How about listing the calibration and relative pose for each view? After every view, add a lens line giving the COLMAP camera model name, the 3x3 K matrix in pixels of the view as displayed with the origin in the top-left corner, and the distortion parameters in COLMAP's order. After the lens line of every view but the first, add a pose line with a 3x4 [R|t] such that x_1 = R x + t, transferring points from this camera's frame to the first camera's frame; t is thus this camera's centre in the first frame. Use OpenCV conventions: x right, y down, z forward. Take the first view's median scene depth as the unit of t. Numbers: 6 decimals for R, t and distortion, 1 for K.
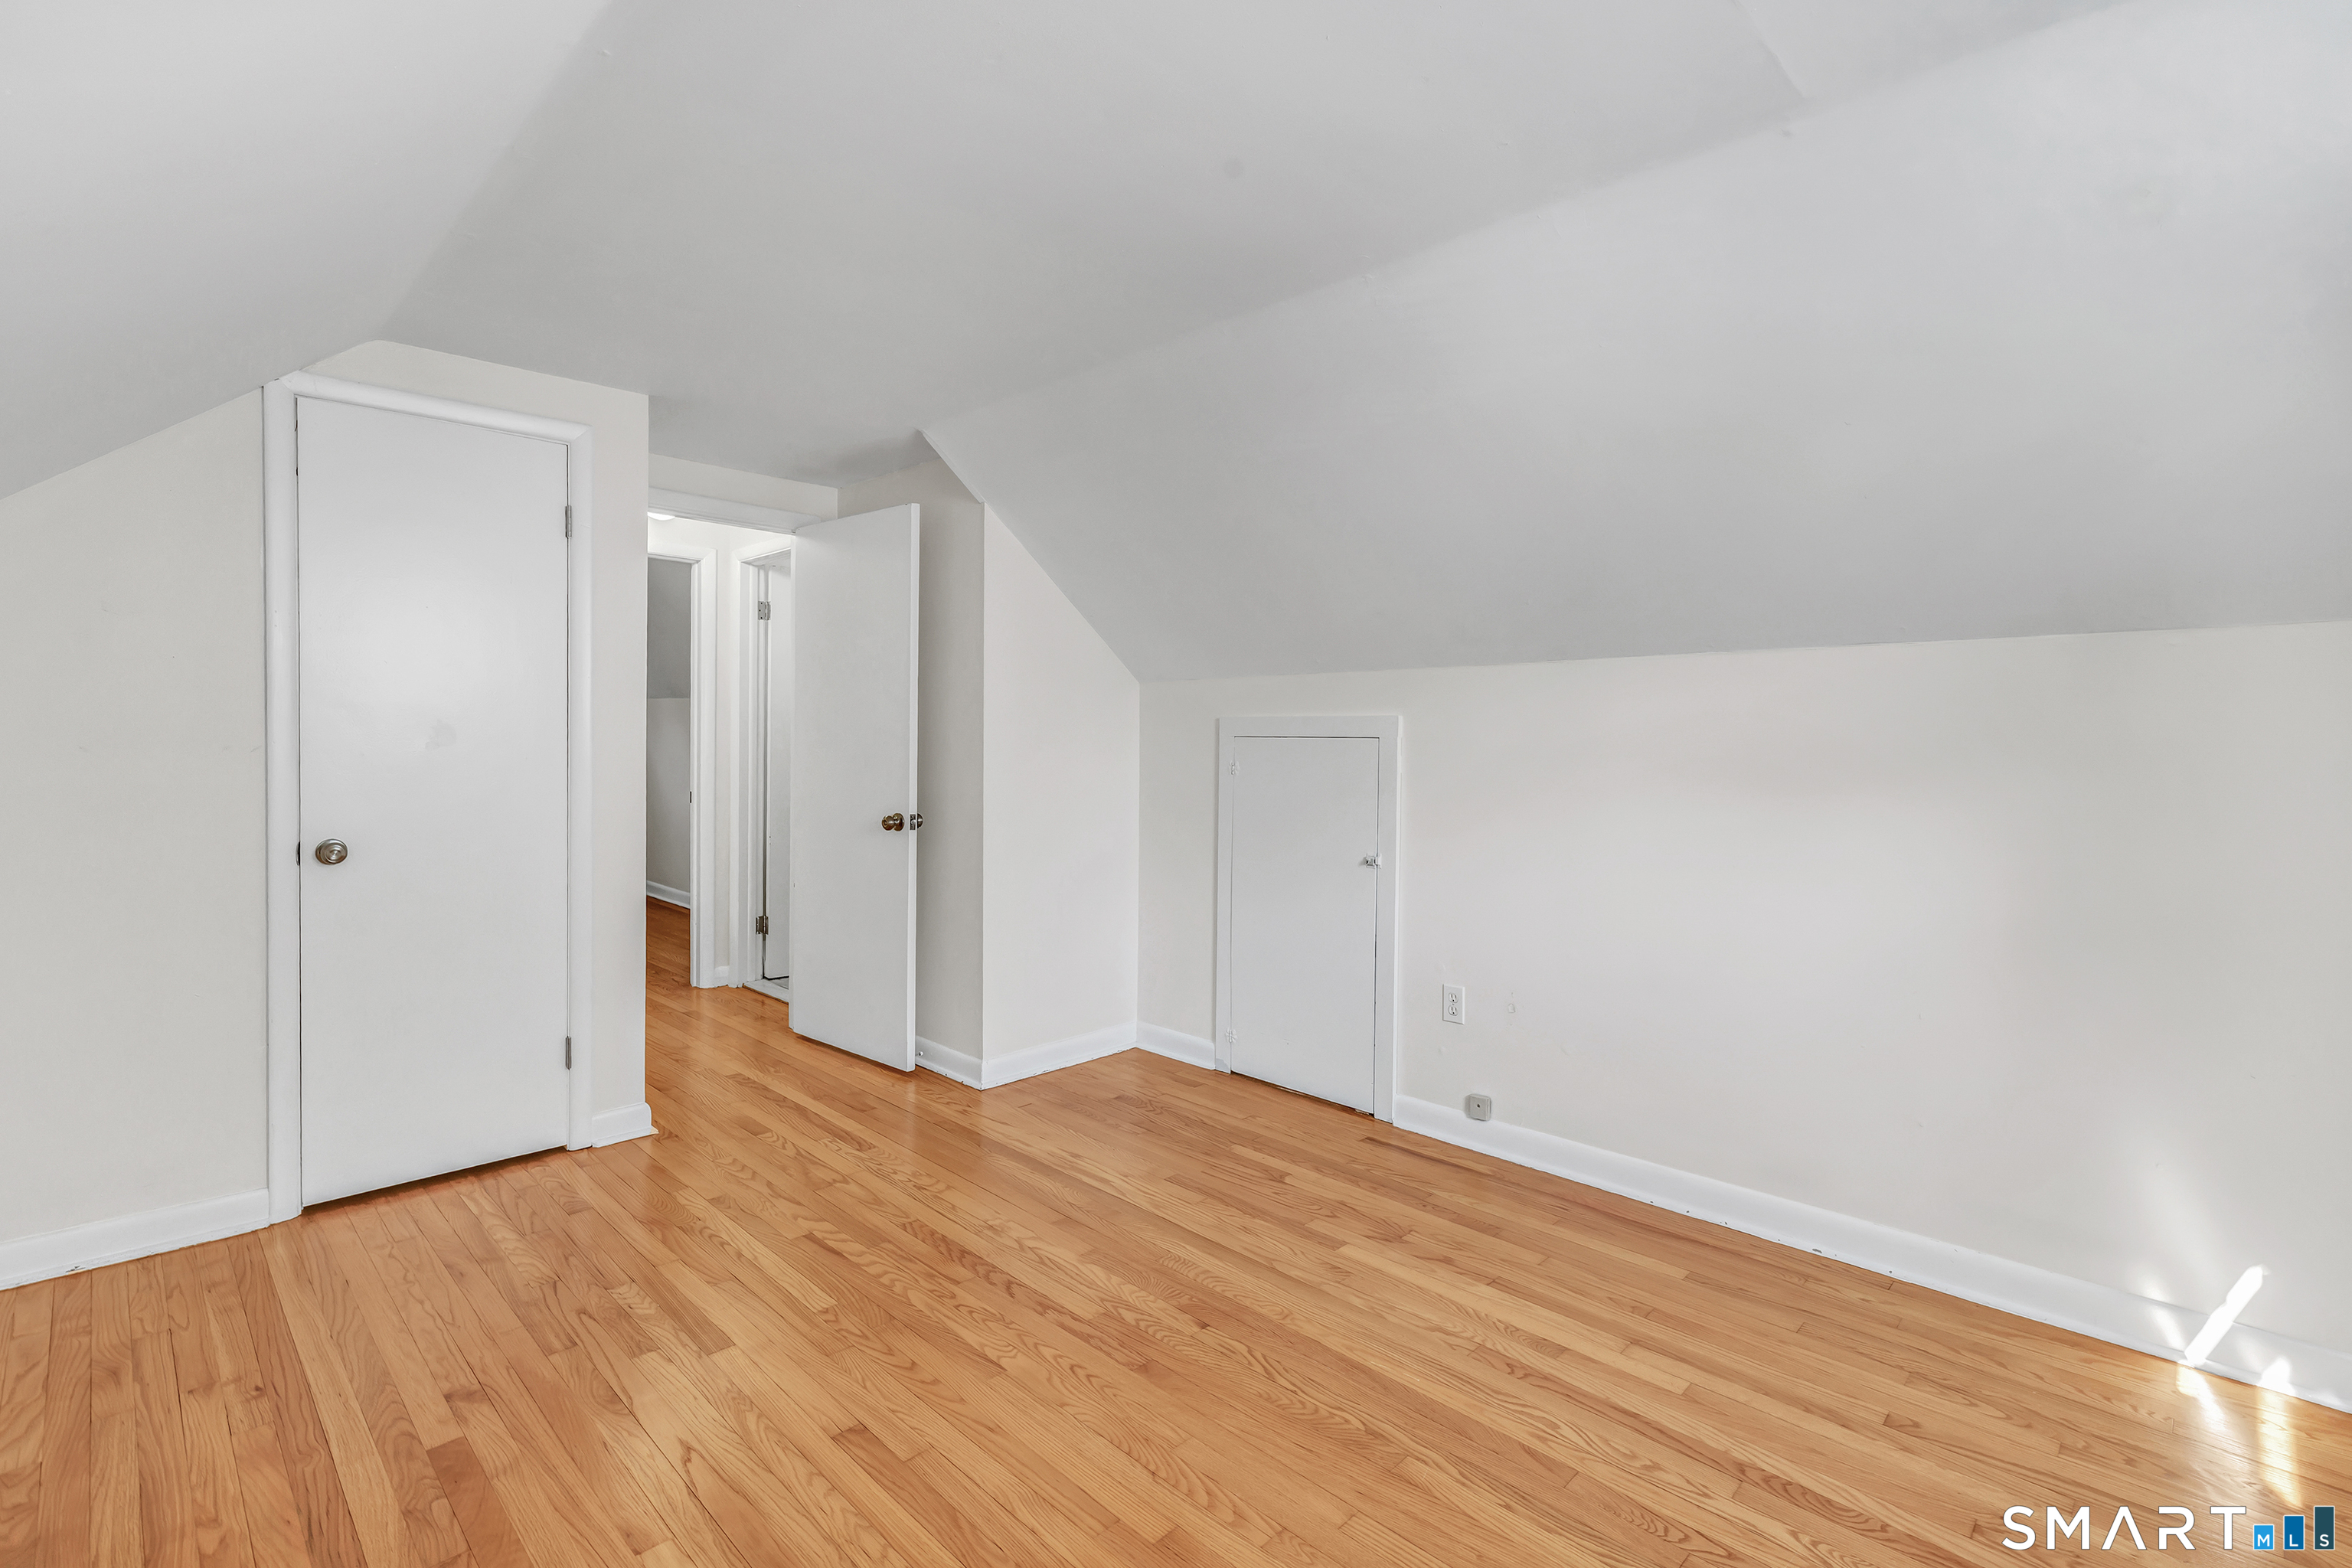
lens RADIAL K [[1098.3, 0, 1152.9], [0, 1098.3, 764.9], [0, 0, 1]] dist [-0.000366, 0.000187]
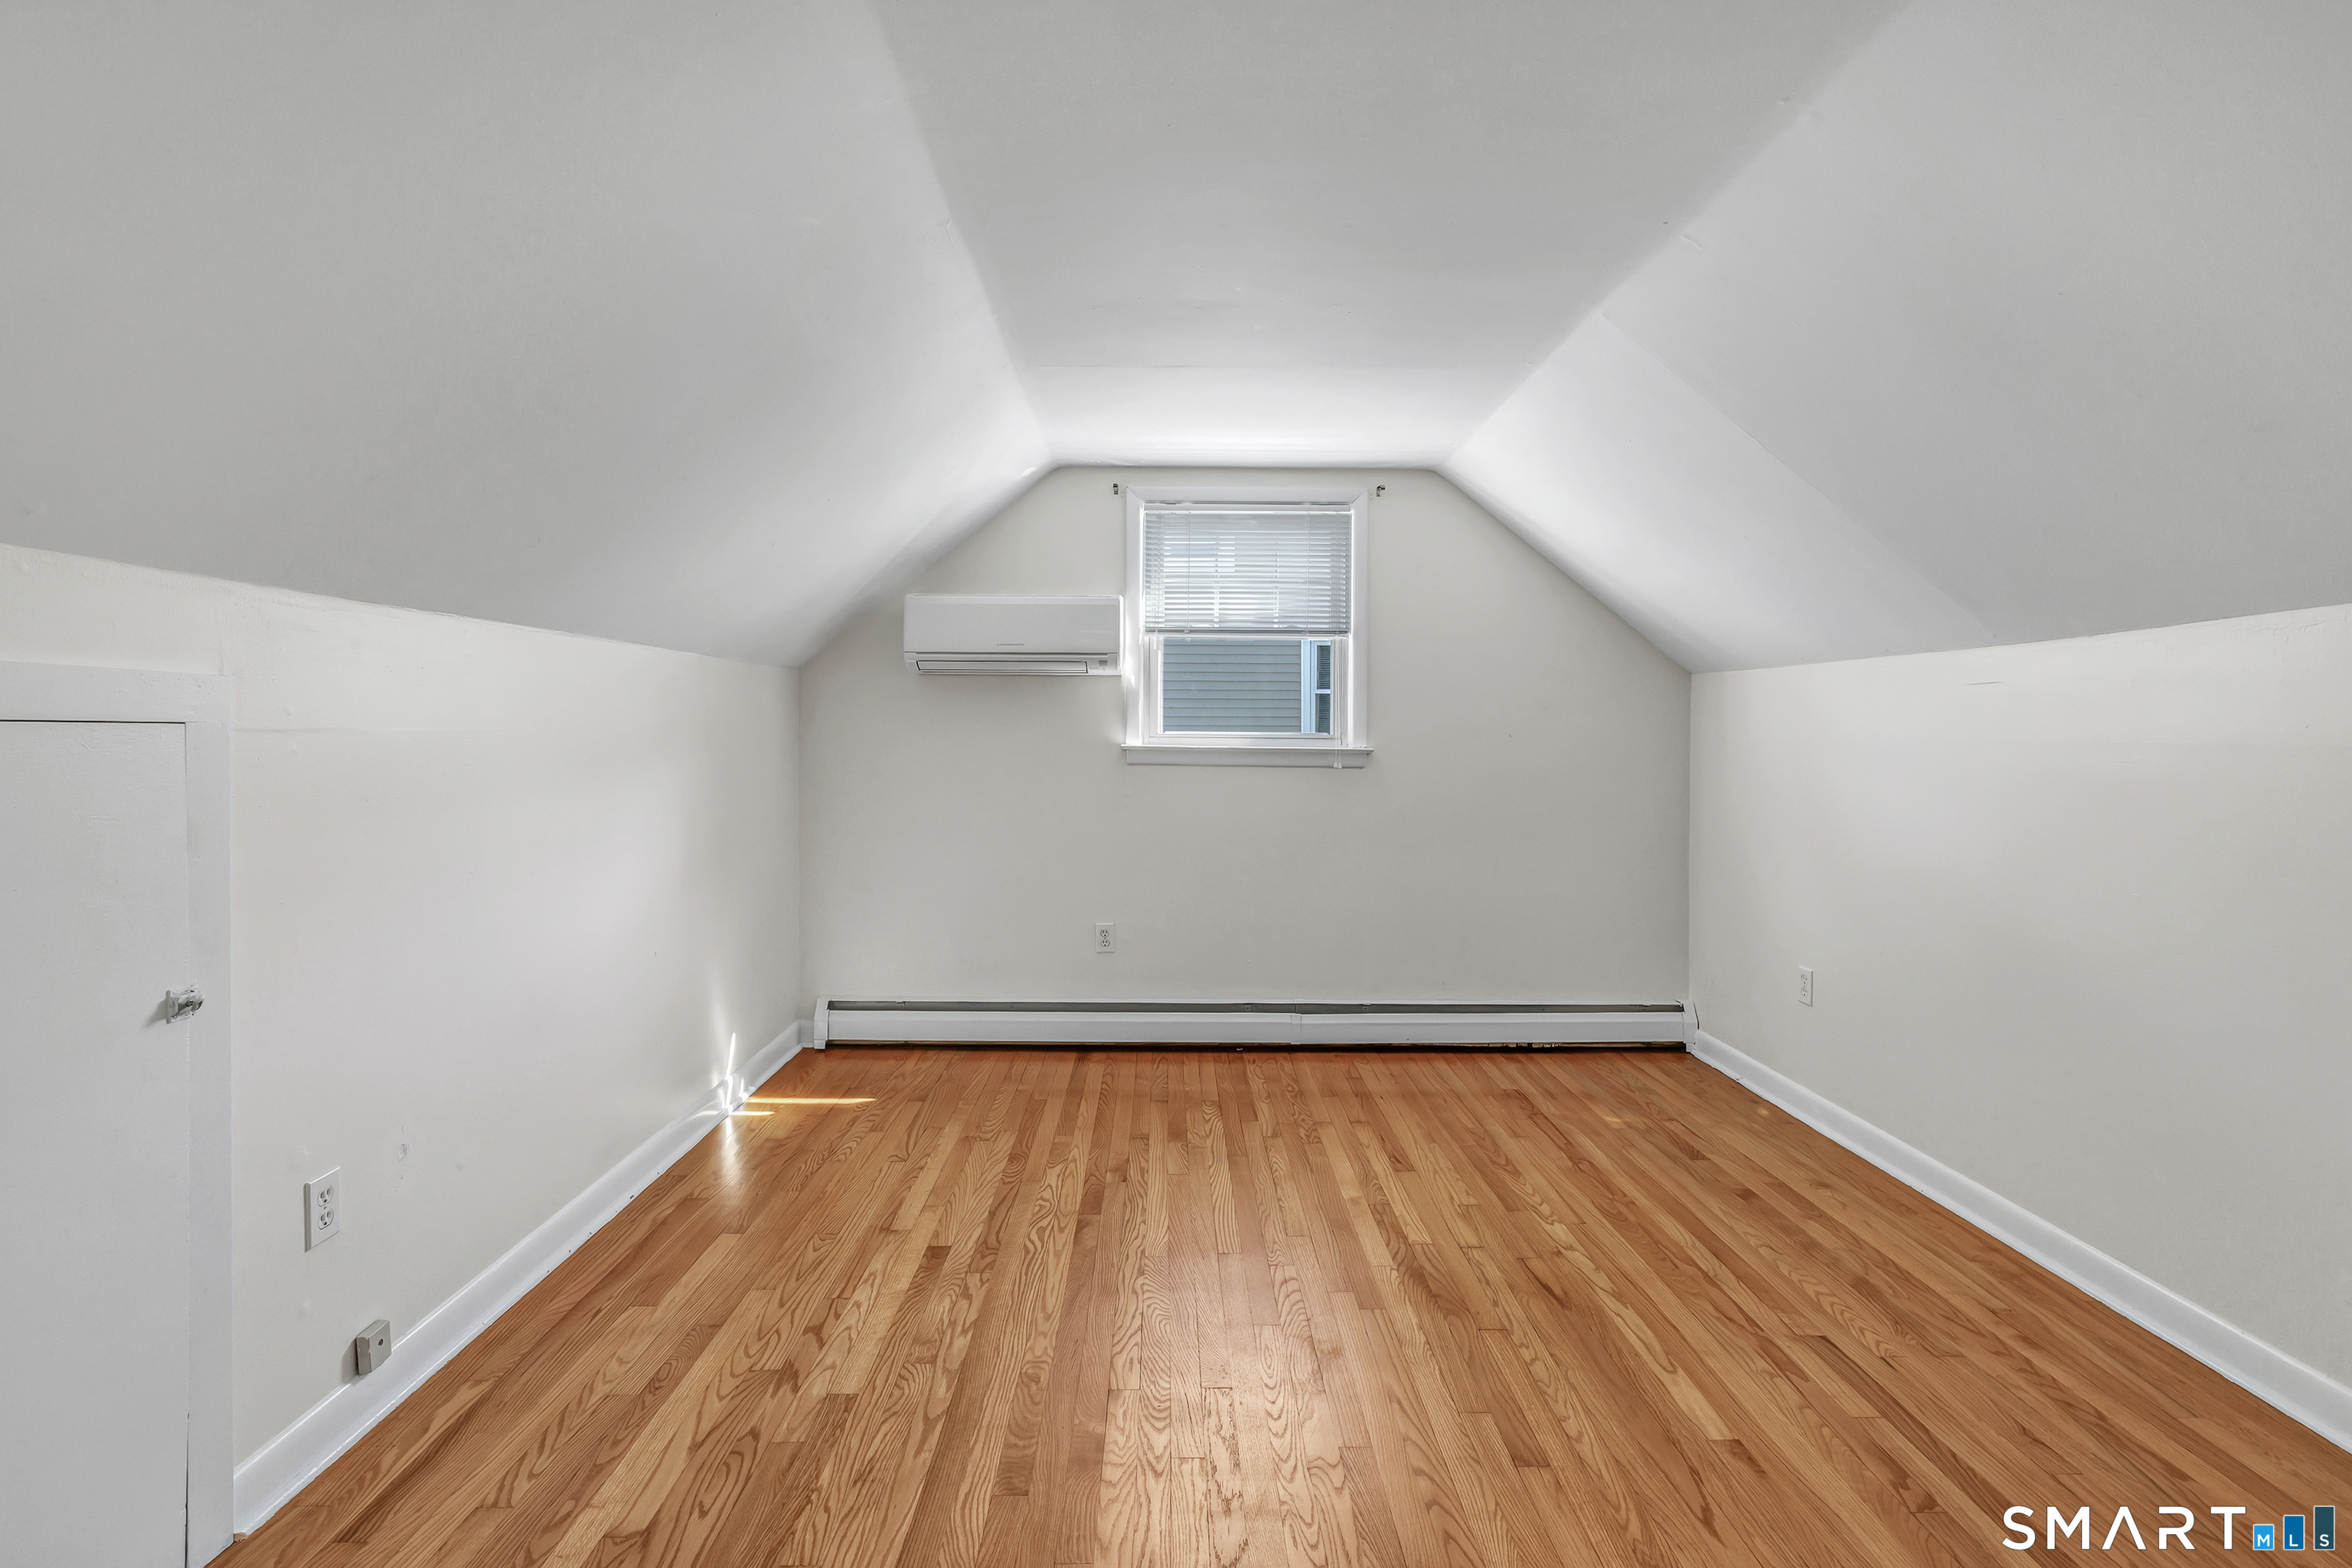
lens RADIAL K [[1098.3, 0, 1152.9], [0, 1098.3, 764.9], [0, 0, 1]] dist [-0.000366, 0.000187]
pose [[-0.715301, -0.025577, 0.698348, -0.628824], [0.005588, 0.999089, 0.042315, -0.036882], [-0.698794, 0.034171, -0.714506, 1.715529]]
